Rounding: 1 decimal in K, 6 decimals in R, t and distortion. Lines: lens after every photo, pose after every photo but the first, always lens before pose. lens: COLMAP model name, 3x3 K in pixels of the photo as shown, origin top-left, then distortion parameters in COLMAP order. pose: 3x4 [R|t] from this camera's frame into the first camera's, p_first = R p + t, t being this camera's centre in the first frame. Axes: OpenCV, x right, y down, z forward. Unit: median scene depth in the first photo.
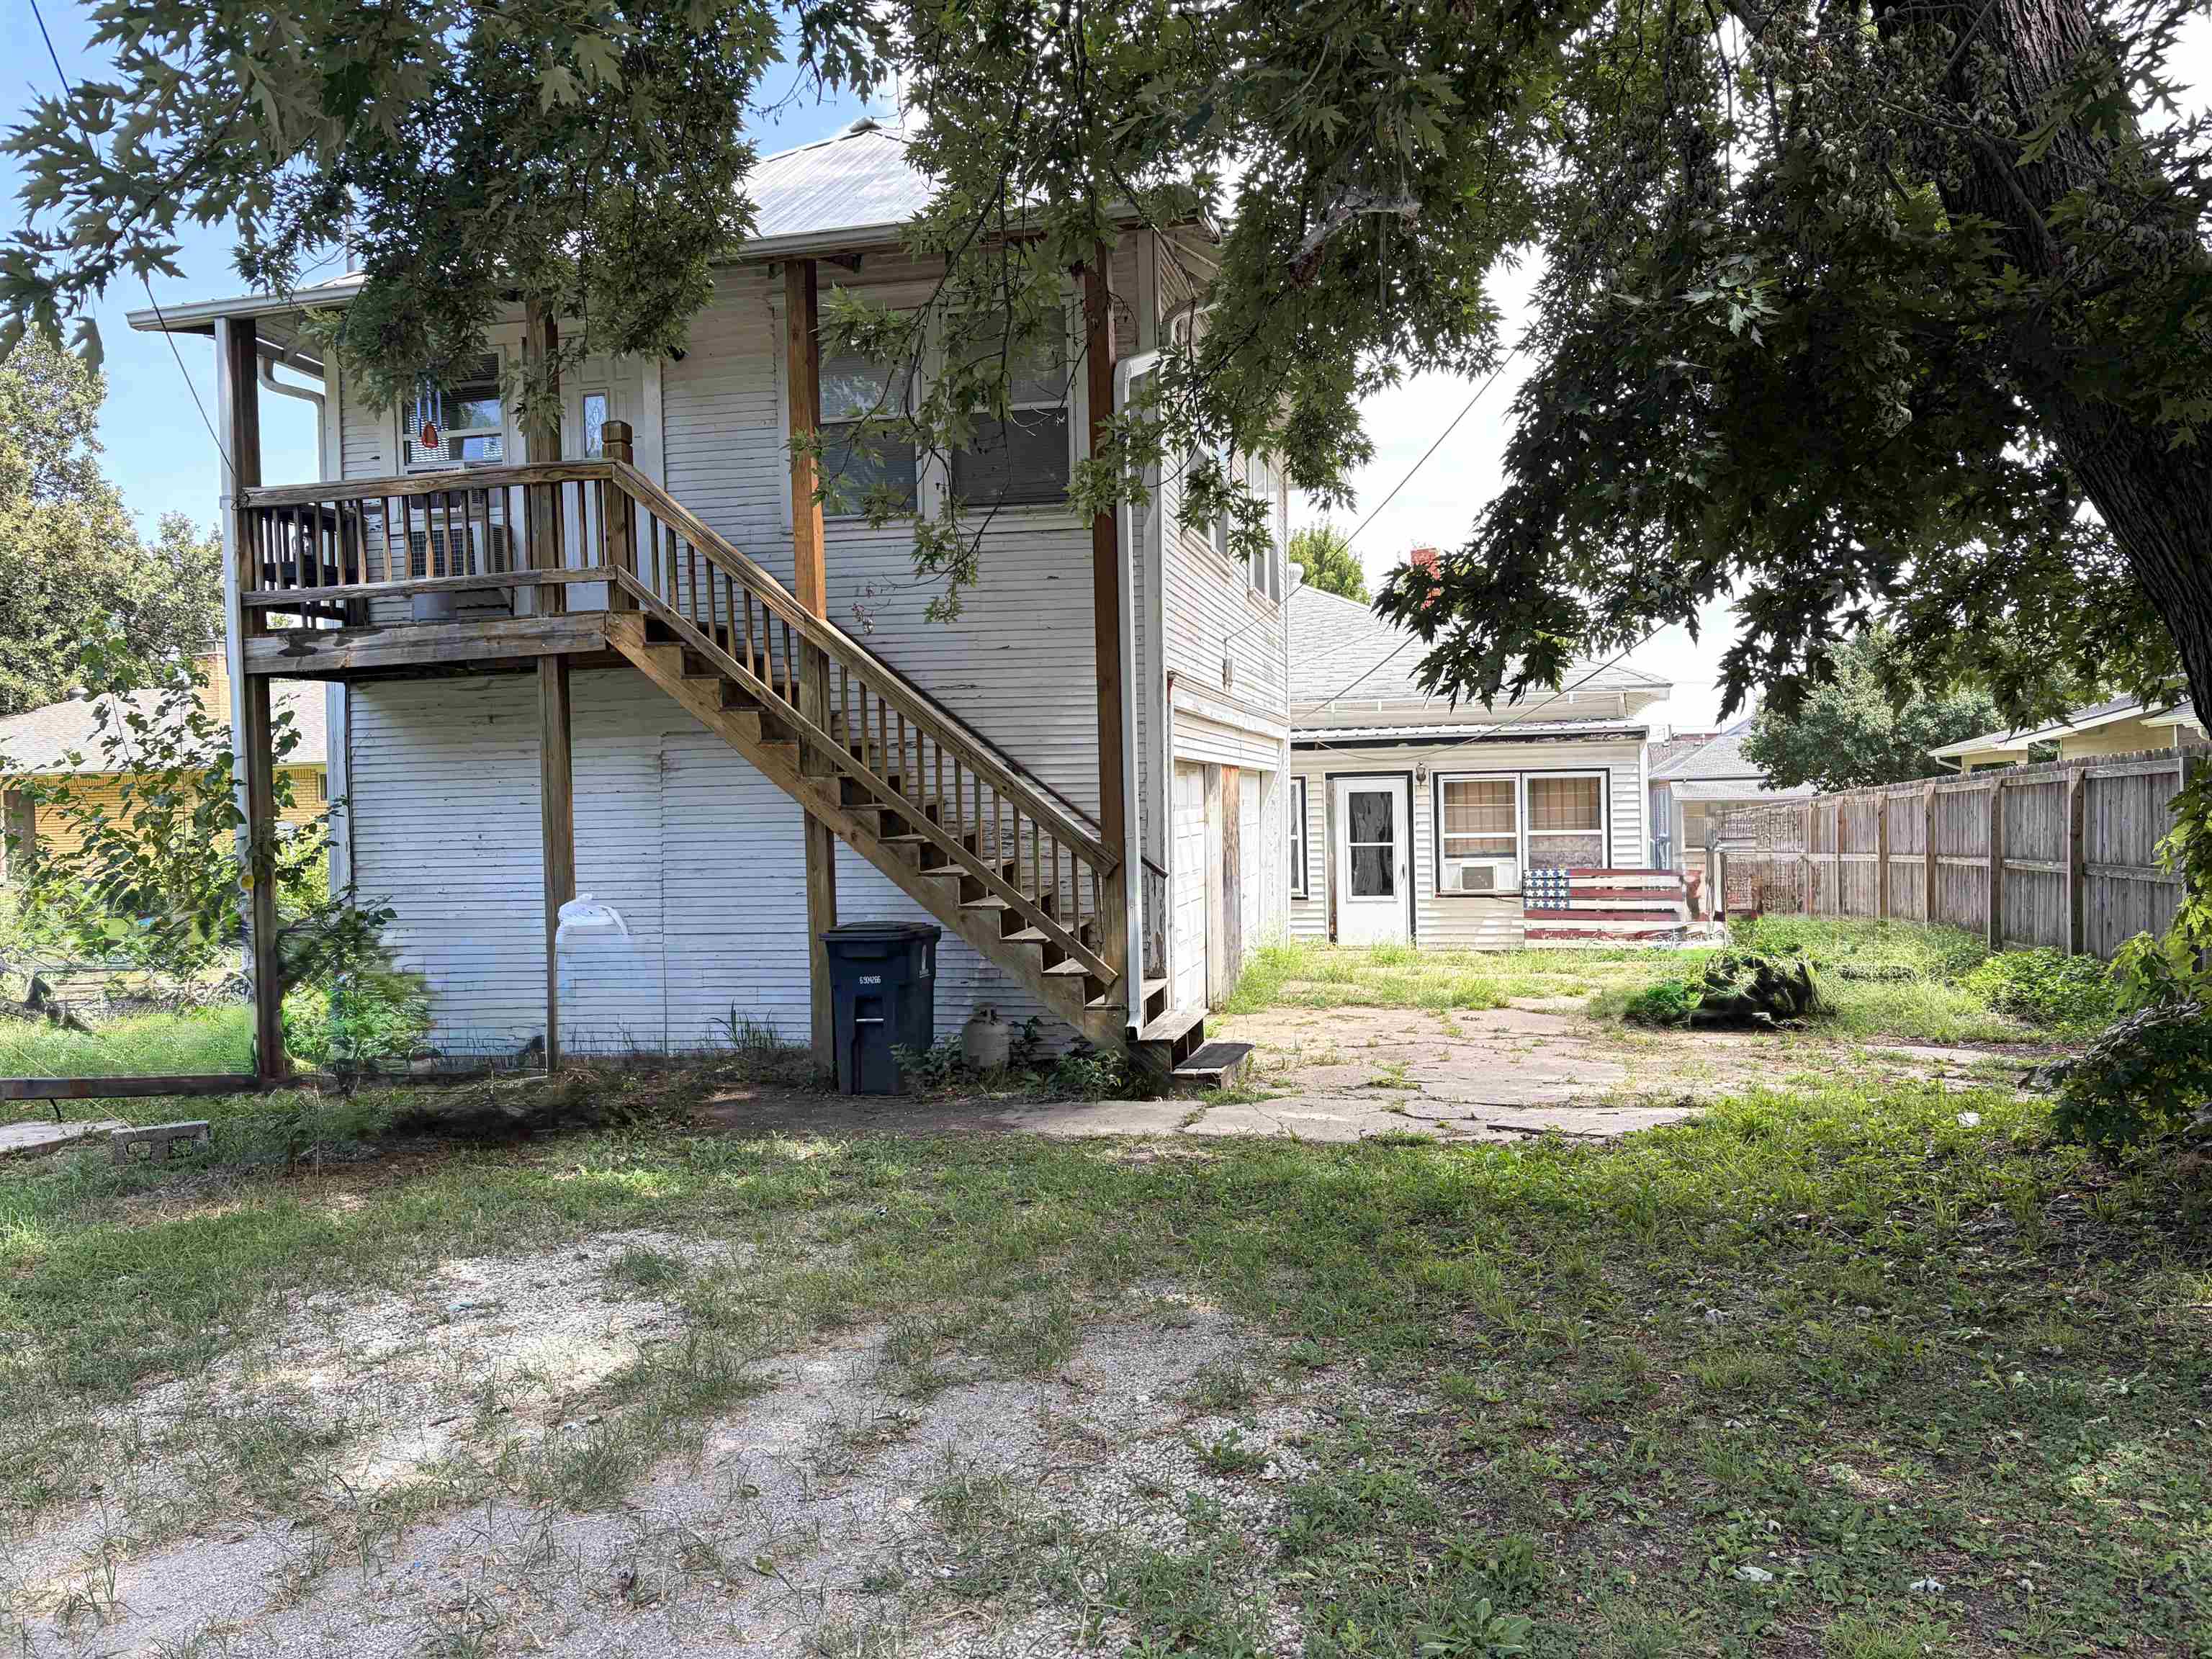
lens RADIAL K [[1654.5, 0, 1099.1], [0, 1654.5, 839.8], [0, 0, 1]] dist [0.019210, -0.023177]
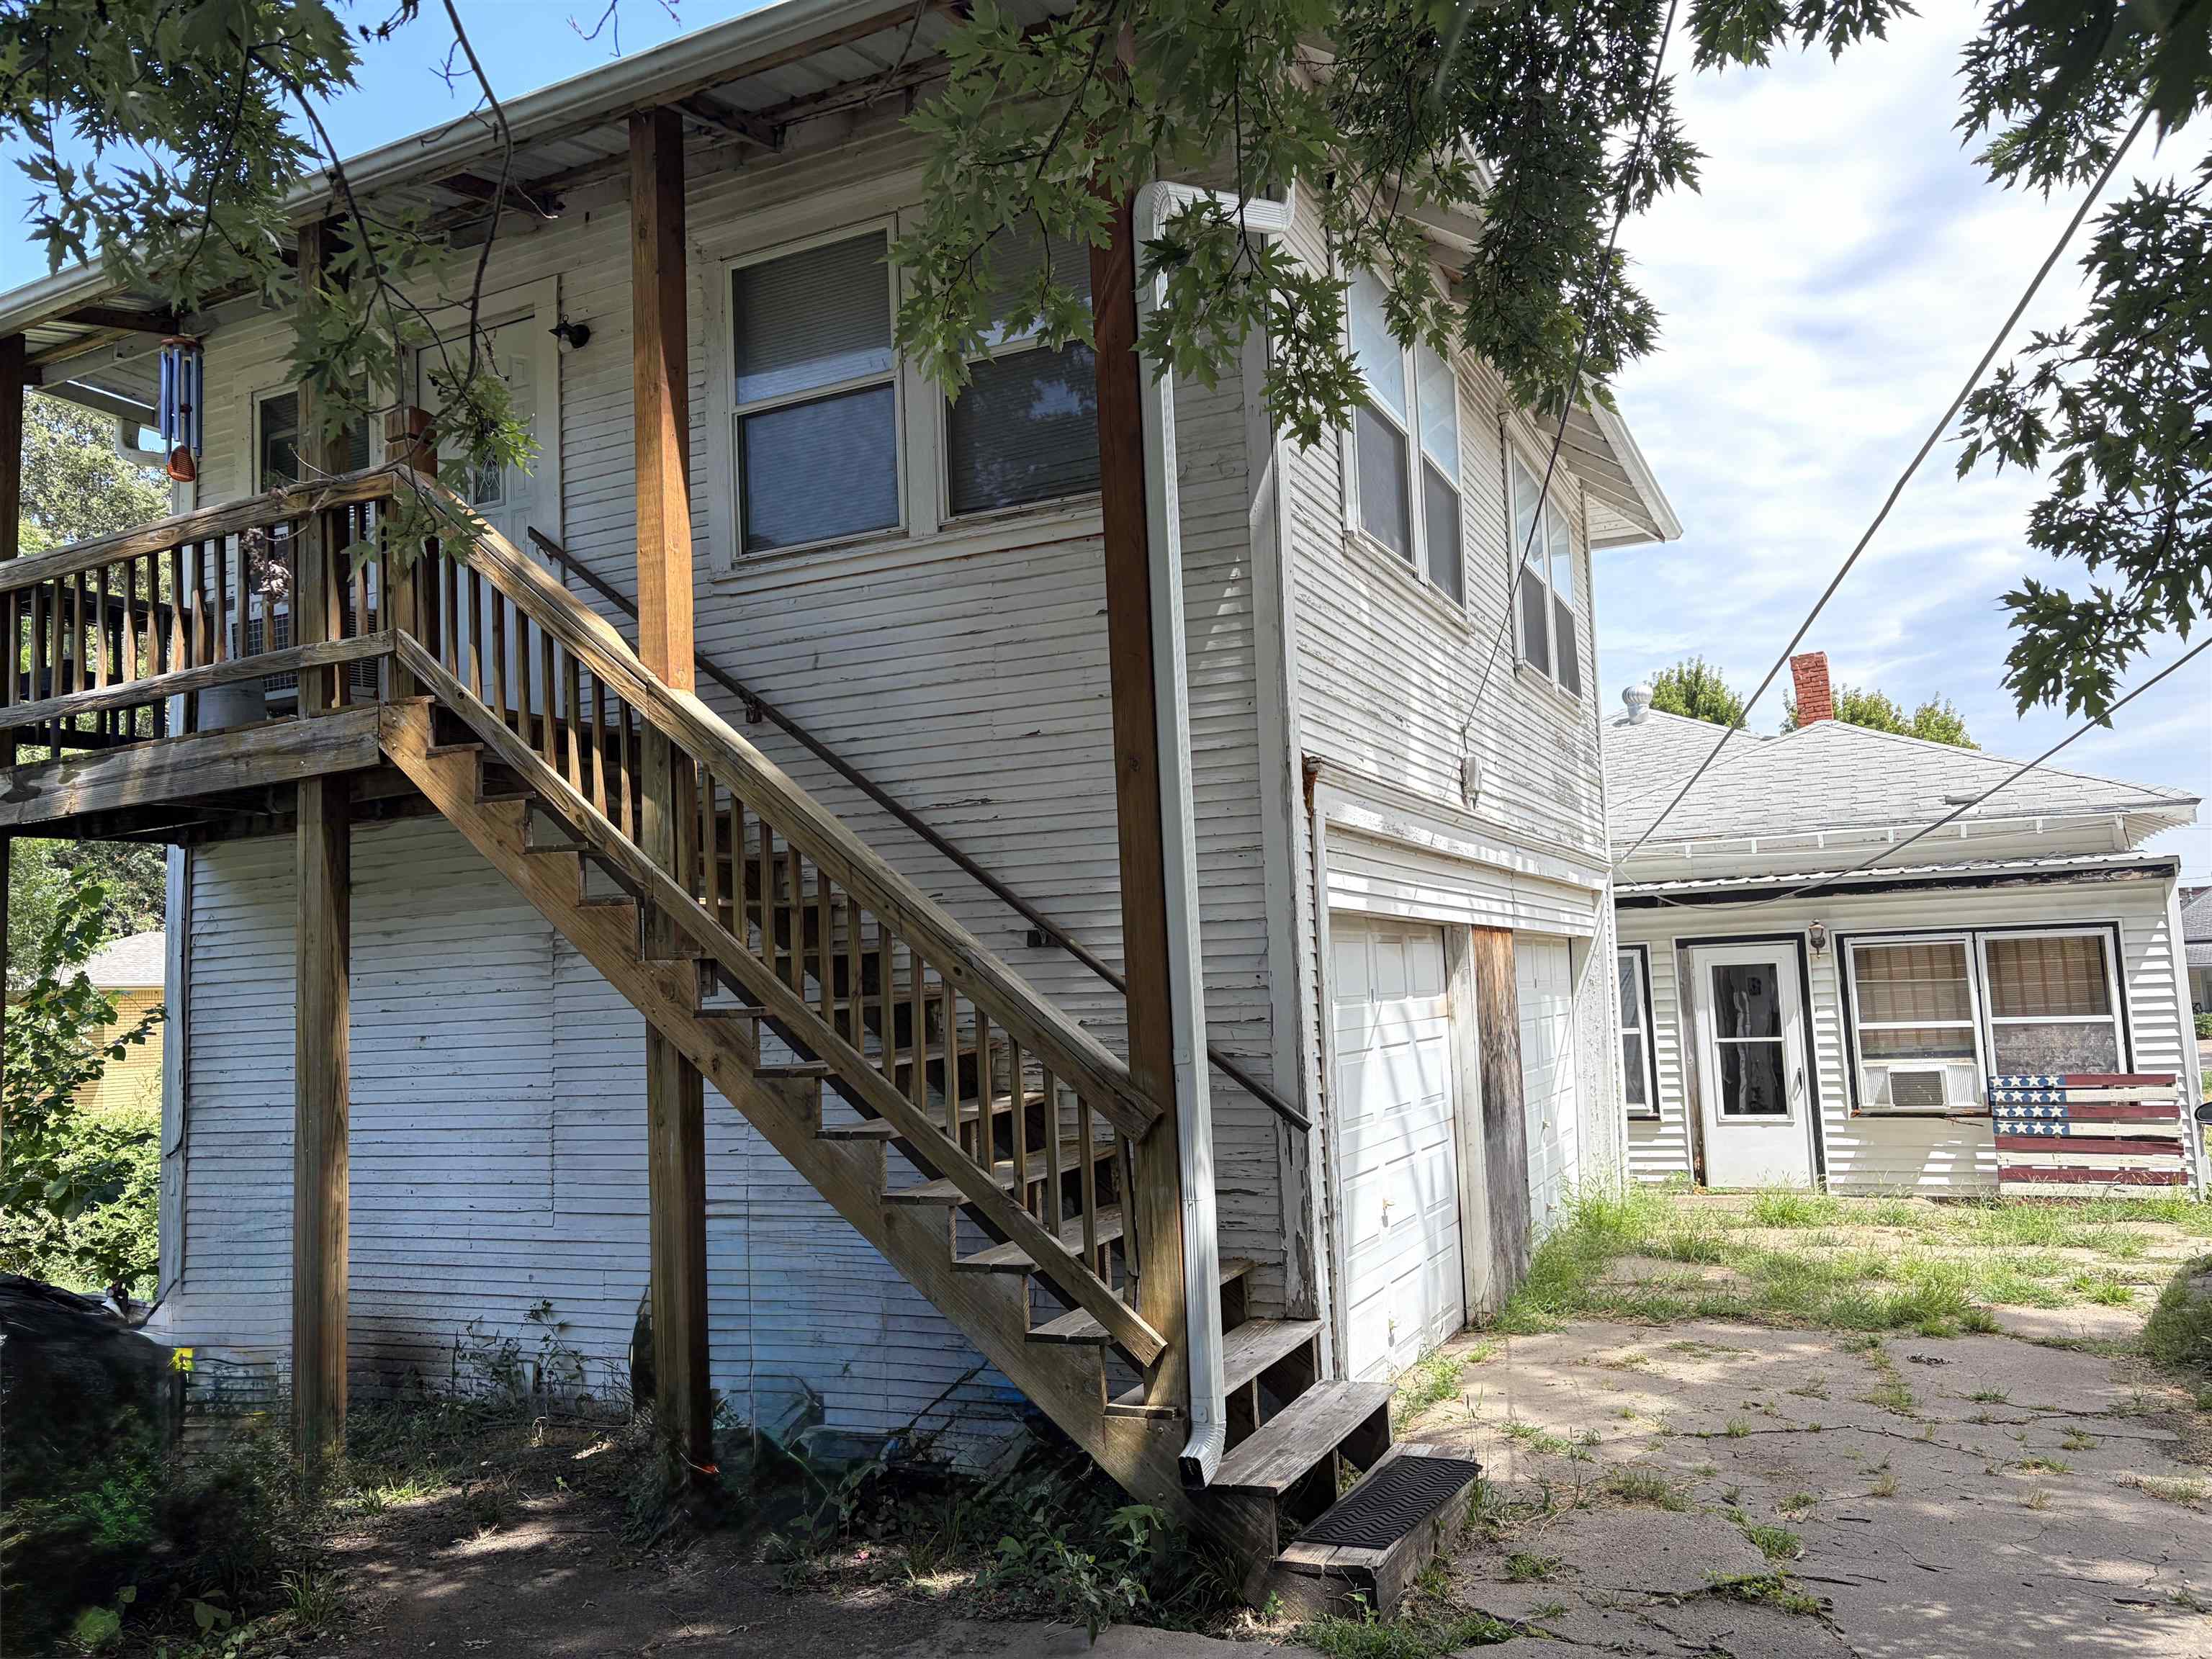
lens RADIAL K [[1654.5, 0, 1118.1], [0, 1654.5, 820.2], [0, 0, 1]] dist [0.019210, -0.023177]
pose [[0.976737, -0.041083, -0.210467, 0.058565], [0.015173, 0.992257, -0.123274, -0.007540], [0.213902, 0.117213, 0.969797, 0.265487]]
